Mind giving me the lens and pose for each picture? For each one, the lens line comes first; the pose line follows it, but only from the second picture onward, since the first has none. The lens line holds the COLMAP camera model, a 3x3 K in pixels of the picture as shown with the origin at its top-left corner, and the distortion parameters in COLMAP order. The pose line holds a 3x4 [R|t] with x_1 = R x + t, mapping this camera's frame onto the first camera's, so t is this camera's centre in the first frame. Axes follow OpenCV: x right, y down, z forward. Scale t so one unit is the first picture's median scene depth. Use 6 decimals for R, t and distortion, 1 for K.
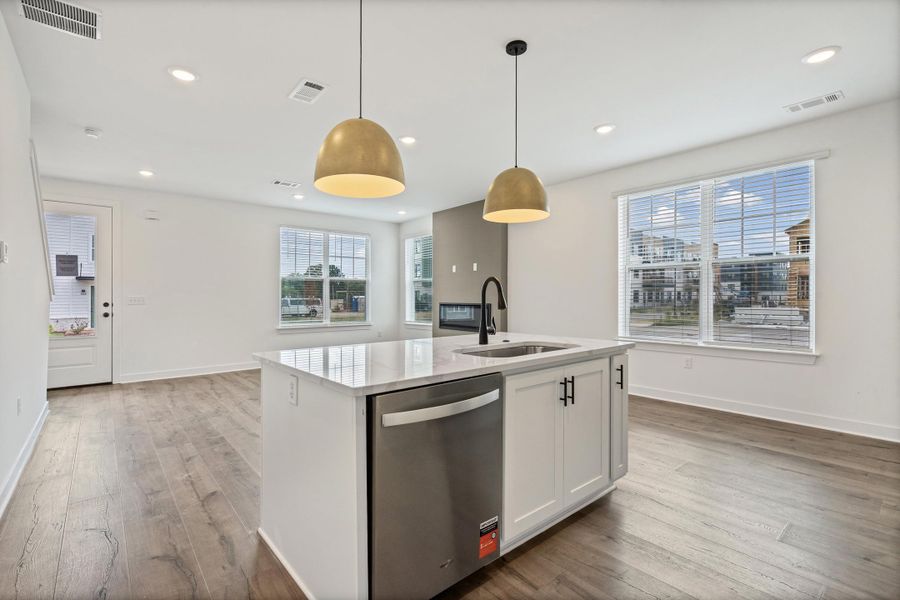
lens RADIAL K [[415.0, 0, 448.1], [0, 415.0, 292.0], [0, 0, 1]] dist [-0.001717, -0.000284]
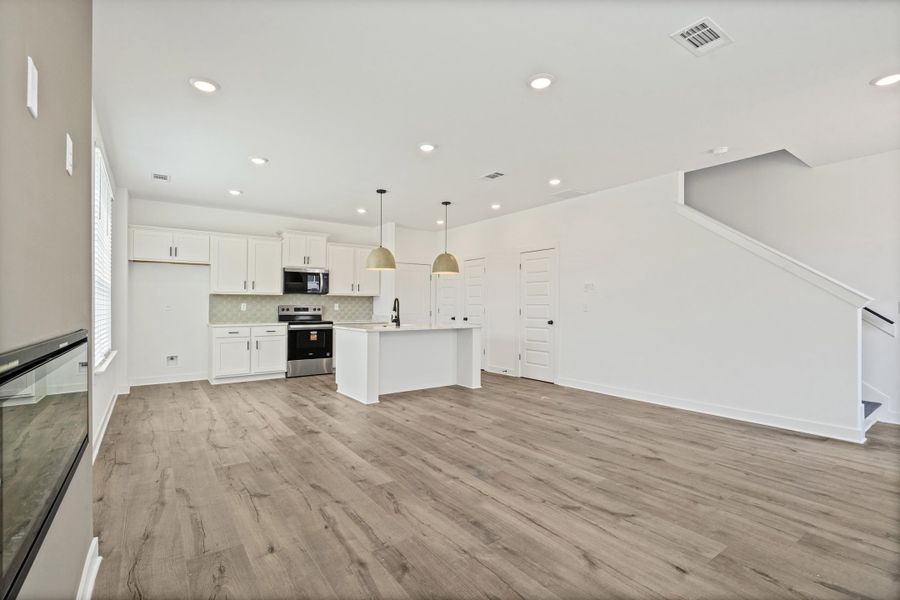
lens RADIAL K [[414.4, 0, 452.1], [0, 414.4, 306.5], [0, 0, 1]] dist [-0.004343, 0.000255]
pose [[-0.997643, 0.004925, 0.068435, -0.170692], [0.003942, 0.999887, -0.014496, 0.021789], [-0.068499, -0.014192, -0.997550, 1.452701]]
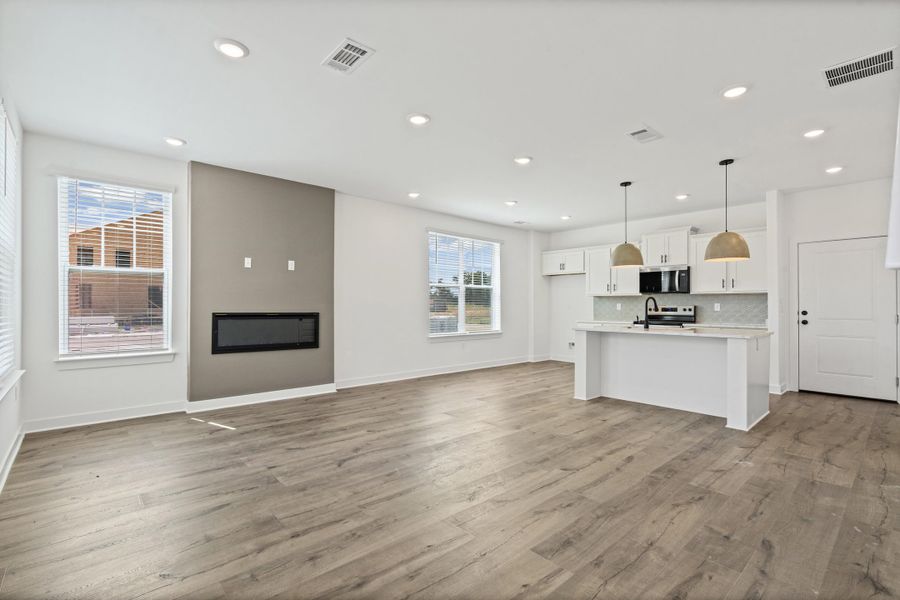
lens RADIAL K [[414.3, 0, 432.2], [0, 414.3, 301.1], [0, 0, 1]] dist [0.000338, 0.000160]
pose [[-0.014748, 0.016576, 0.999754, -0.864154], [-0.016806, 0.999717, -0.016823, 0.017743], [-0.999750, -0.017050, -0.014466, 0.918602]]
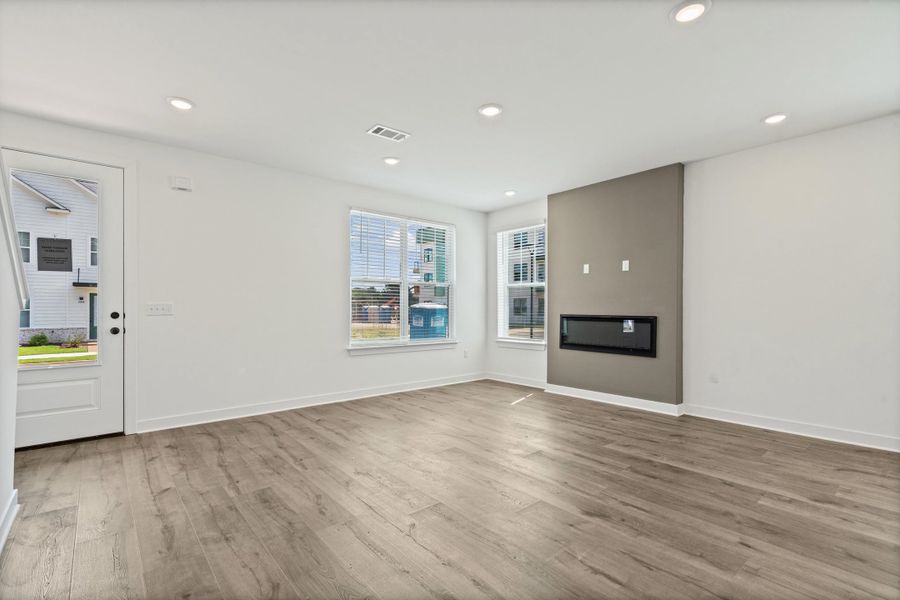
lens RADIAL K [[414.4, 0, 452.1], [0, 414.4, 306.5], [0, 0, 1]] dist [-0.004343, 0.000255]
pose [[0.999938, 0.005366, 0.009727, -0.300231], [-0.005462, 0.999937, 0.009791, 0.007115], [-0.009674, -0.009844, 0.999905, 0.343522]]
